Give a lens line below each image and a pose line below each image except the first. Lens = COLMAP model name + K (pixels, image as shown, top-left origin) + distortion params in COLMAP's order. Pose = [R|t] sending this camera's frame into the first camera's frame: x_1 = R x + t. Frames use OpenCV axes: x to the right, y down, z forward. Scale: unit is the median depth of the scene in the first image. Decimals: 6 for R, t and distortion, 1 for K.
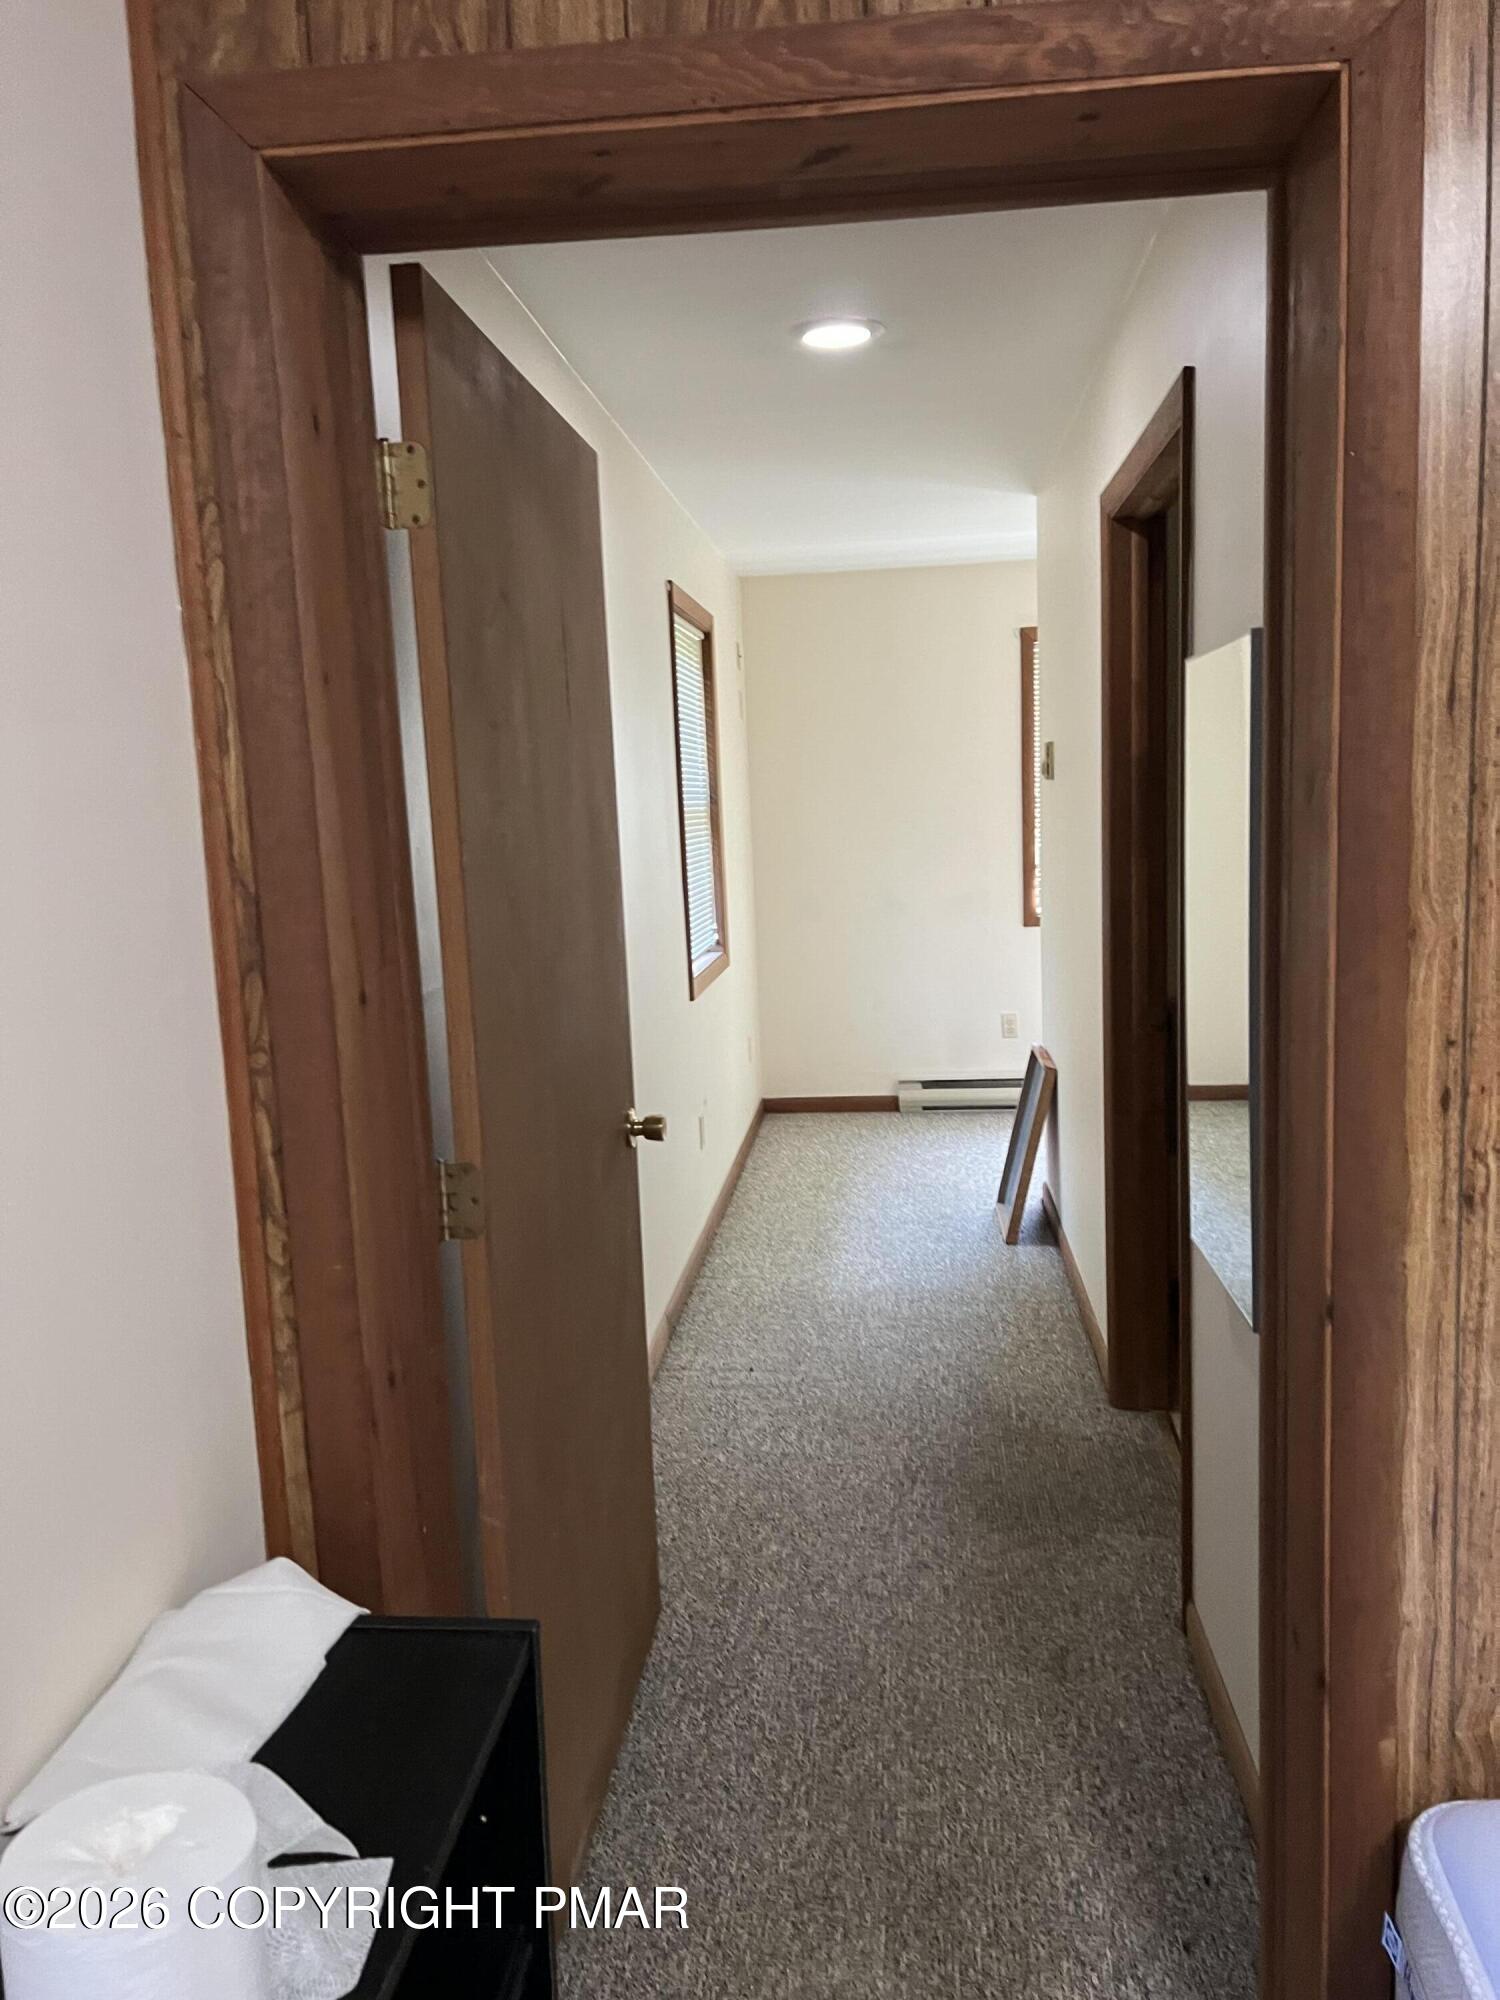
lens RADIAL K [[1520.2, 0, 755.1], [0, 1520.2, 996.9], [0, 0, 1]] dist [0.063869, -0.015062]
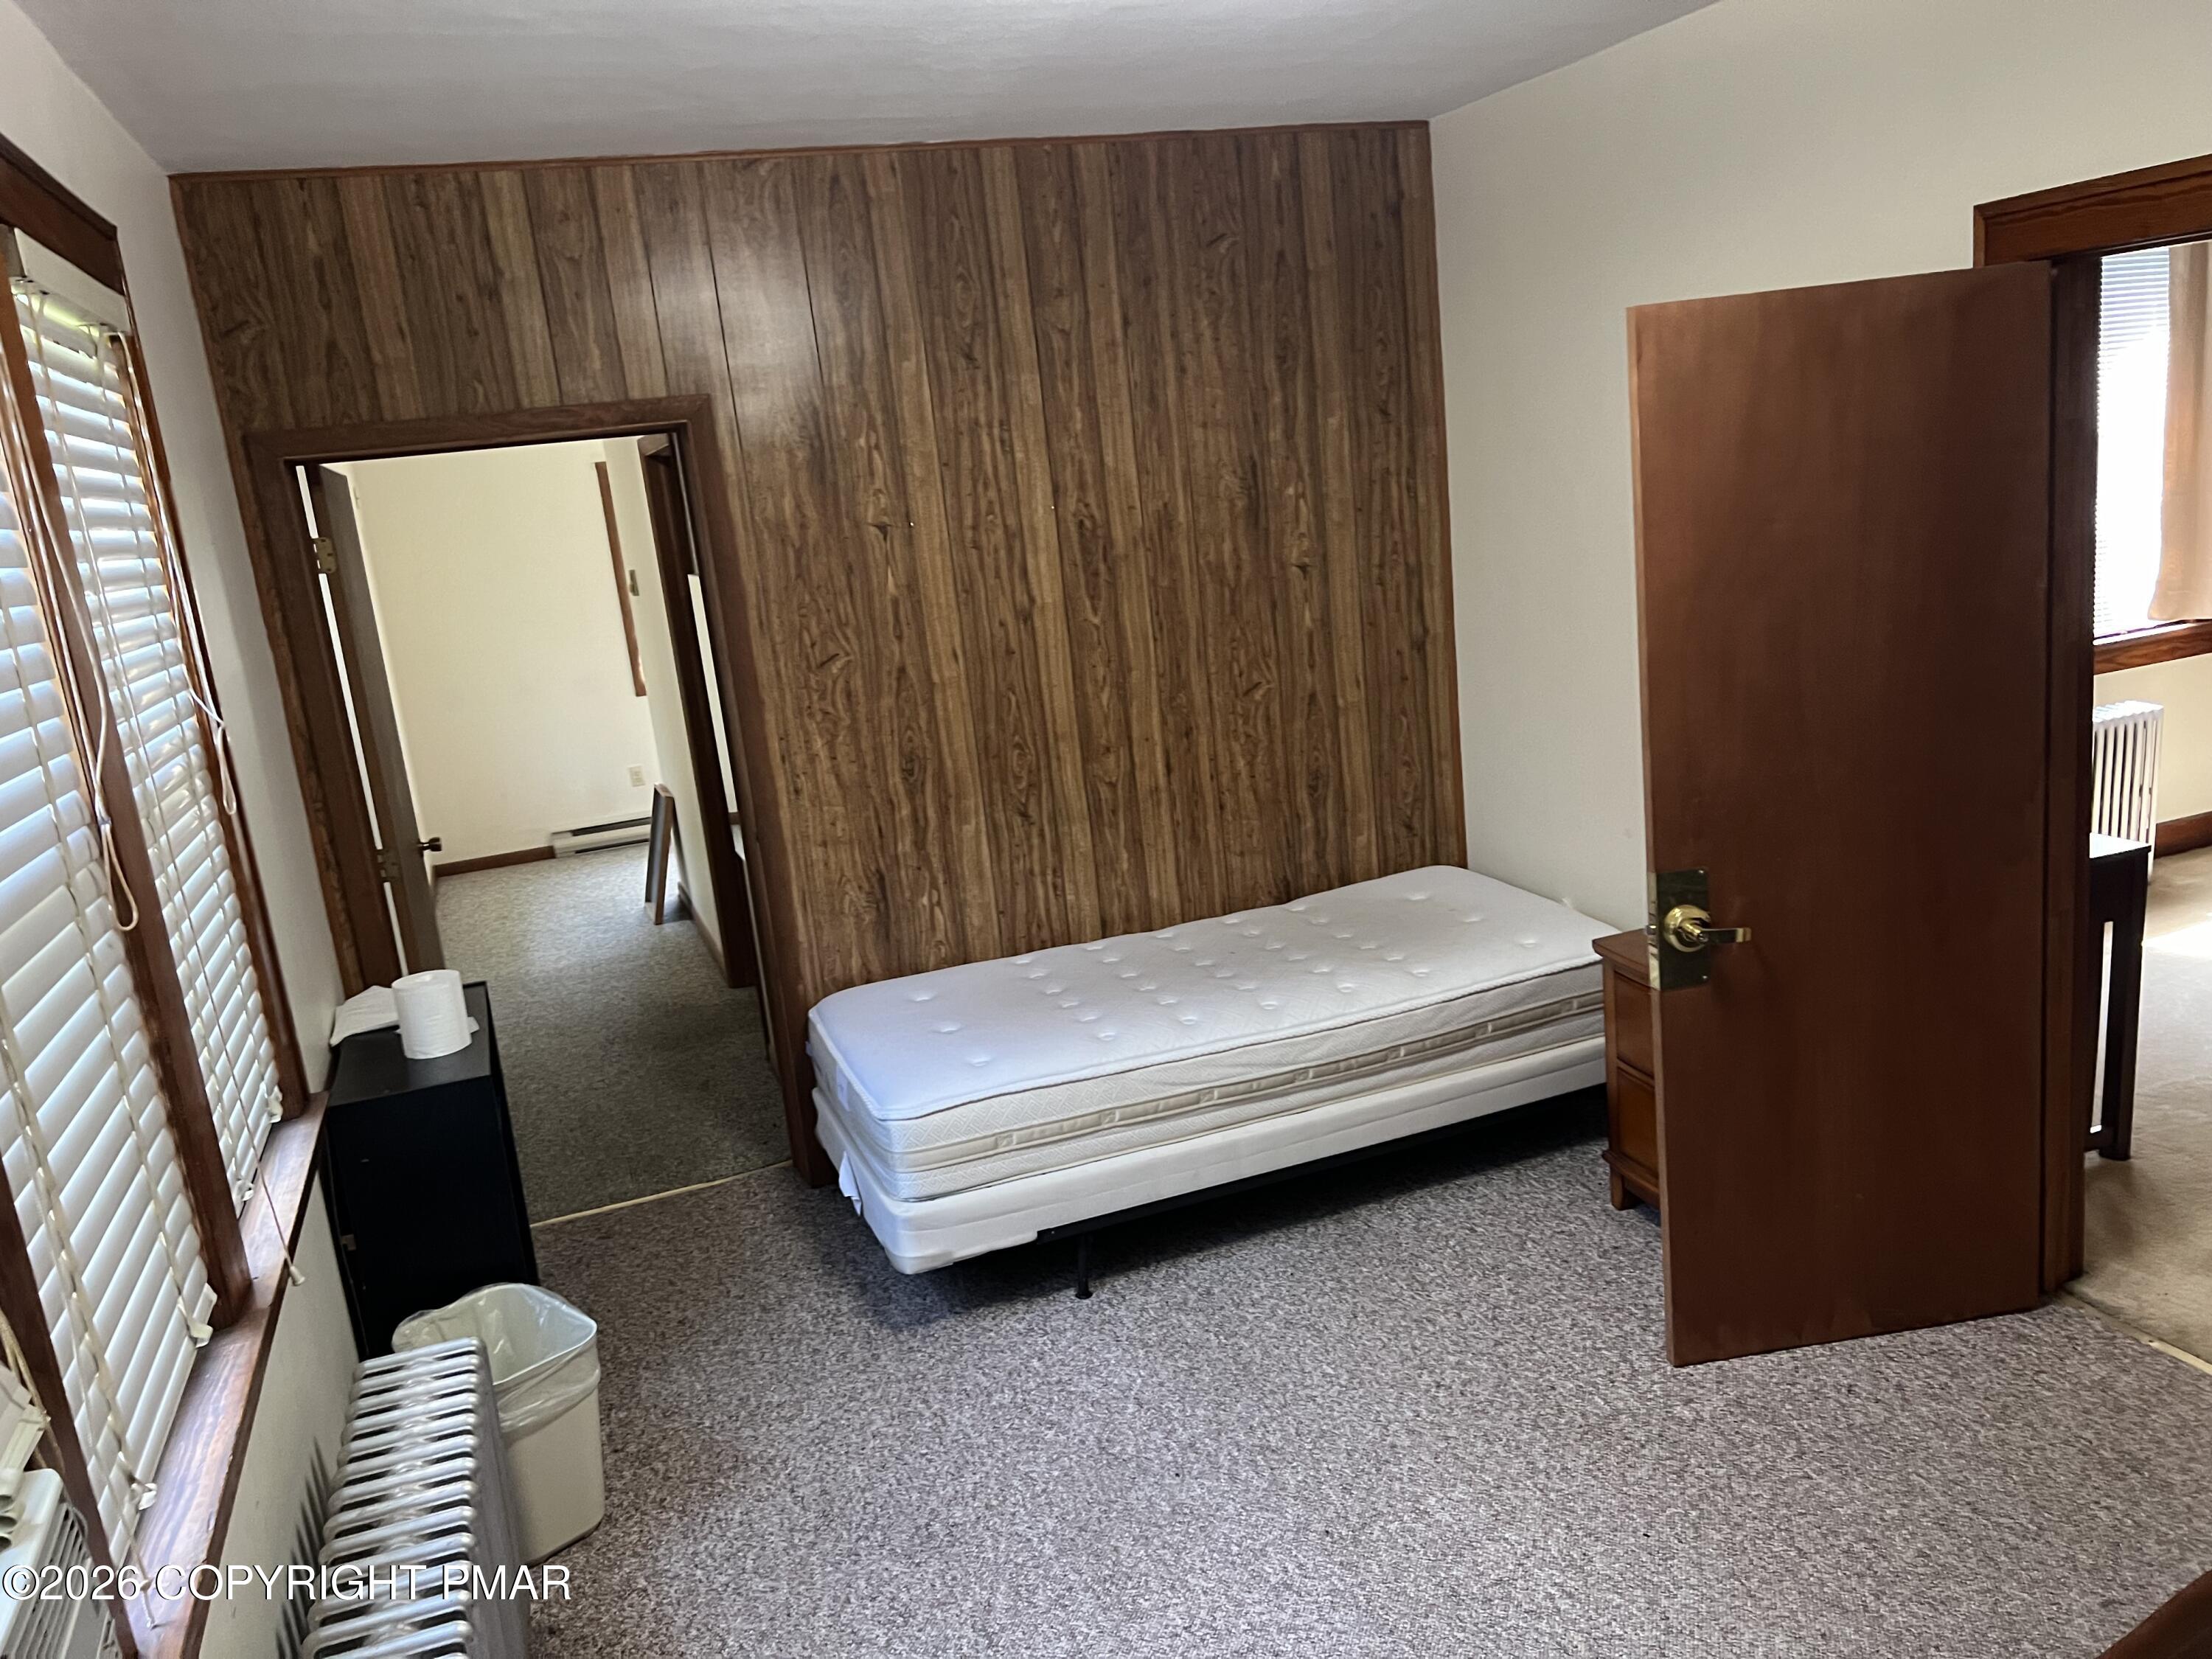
lens RADIAL K [[1681.3, 0, 1111.5], [0, 1681.3, 829.6], [0, 0, 1]] dist [0.063869, -0.015062]
pose [[0.897072, -0.147624, 0.416496, -0.106760], [0.128324, 0.988957, 0.074138, 0.013464], [-0.422841, -0.013061, 0.906110, -0.668805]]
